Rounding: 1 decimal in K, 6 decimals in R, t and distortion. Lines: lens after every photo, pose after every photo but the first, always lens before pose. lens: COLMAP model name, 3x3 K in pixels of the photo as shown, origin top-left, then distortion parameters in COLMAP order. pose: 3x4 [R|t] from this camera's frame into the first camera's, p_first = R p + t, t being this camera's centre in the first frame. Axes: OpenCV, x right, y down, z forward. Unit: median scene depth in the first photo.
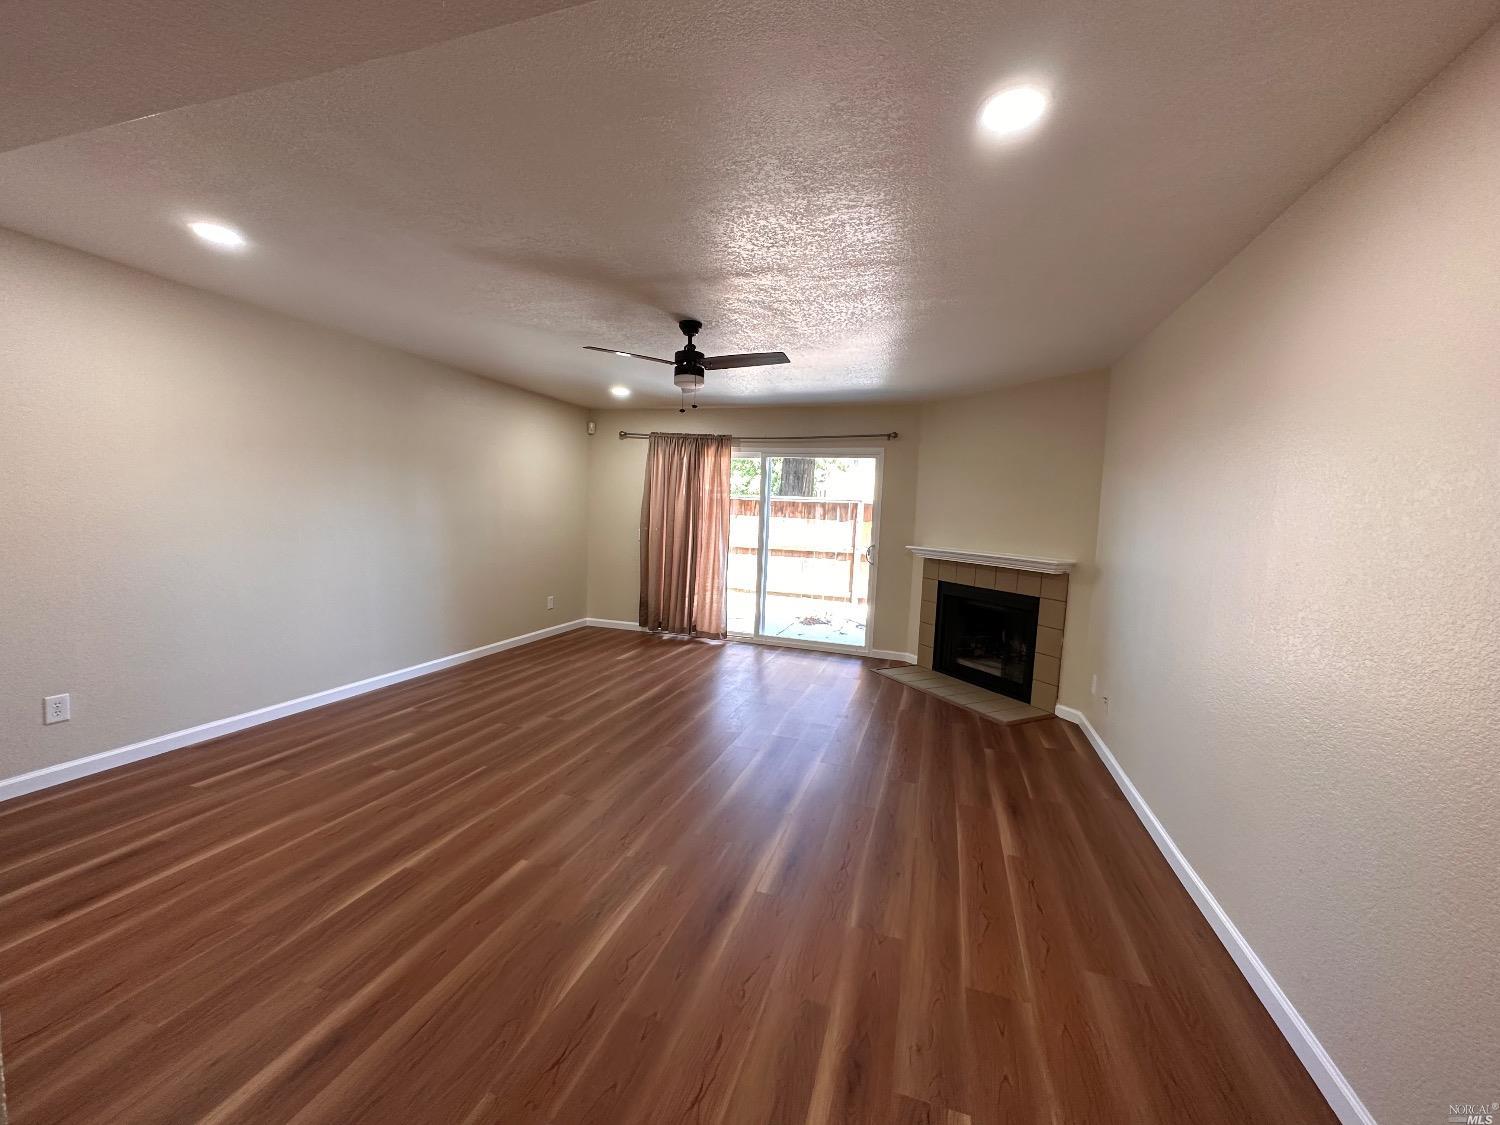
lens RADIAL K [[598.2, 0, 750.0], [0, 598.2, 562.5], [0, 0, 1]] dist [-0.001666, -0.000343]
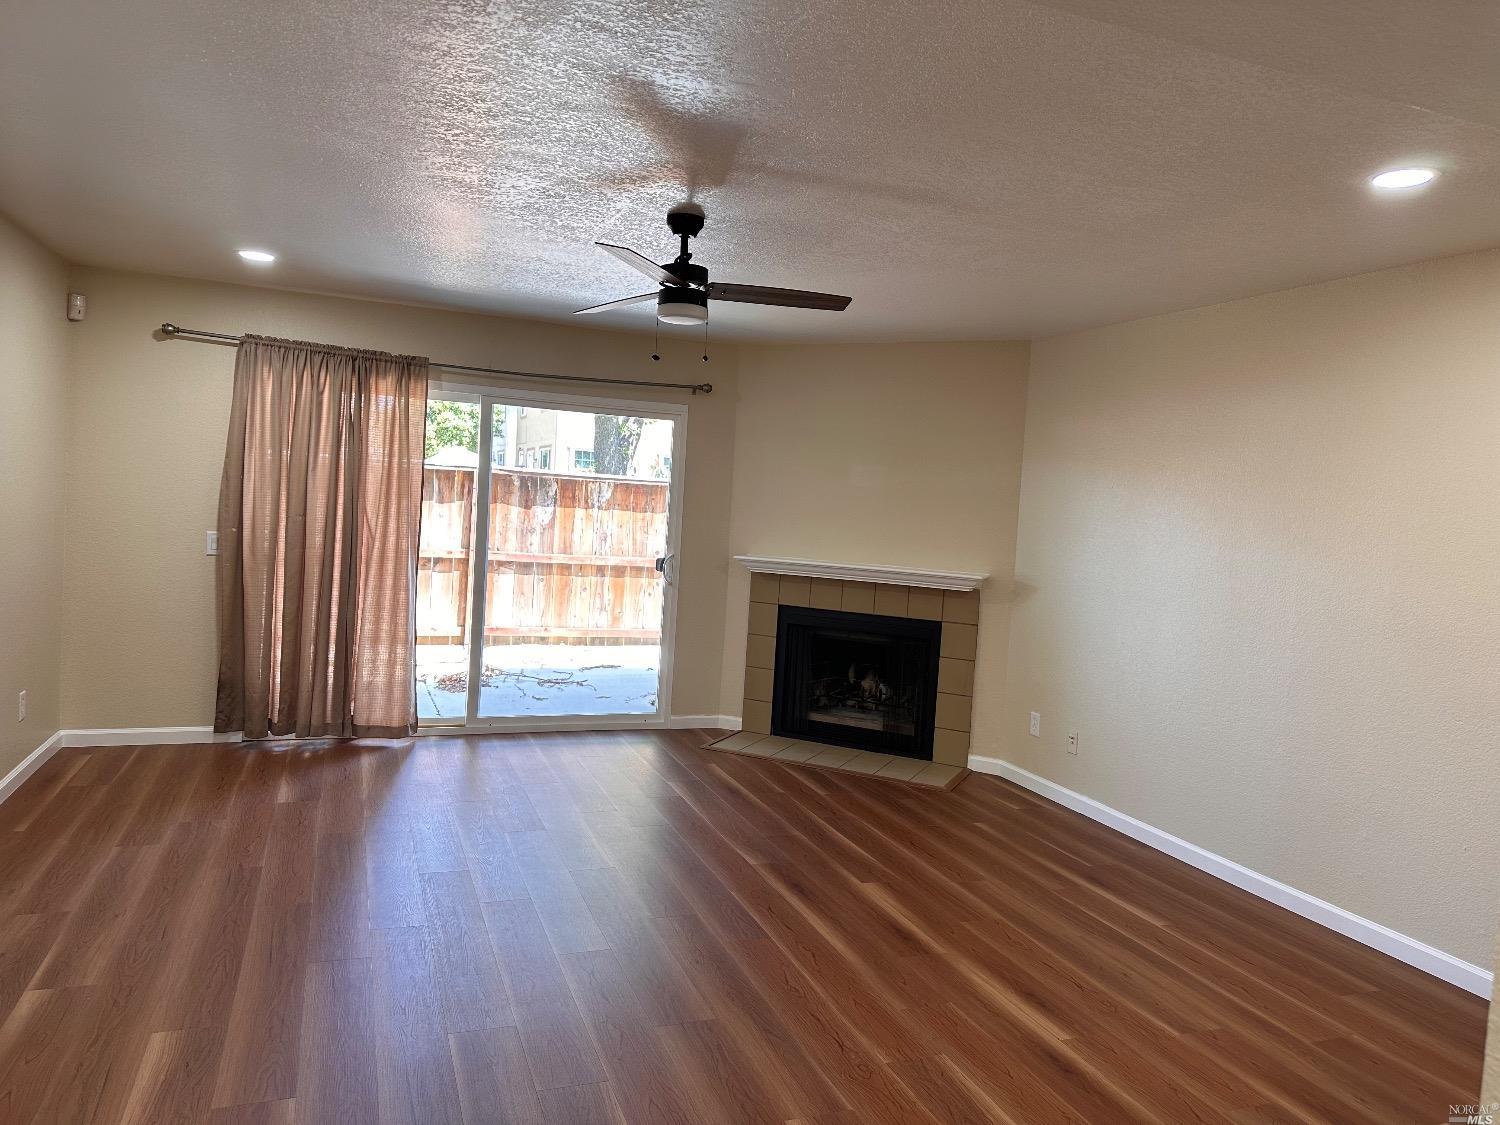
lens RADIAL K [[1056.2, 0, 750.0], [0, 1056.2, 562.5], [0, 0, 1]] dist [0.076010, -0.106281]
pose [[0.775258, -0.034762, 0.630687, -0.438317], [0.027461, 0.999395, 0.021330, -0.041481], [-0.631047, 0.000783, 0.775744, 0.068177]]
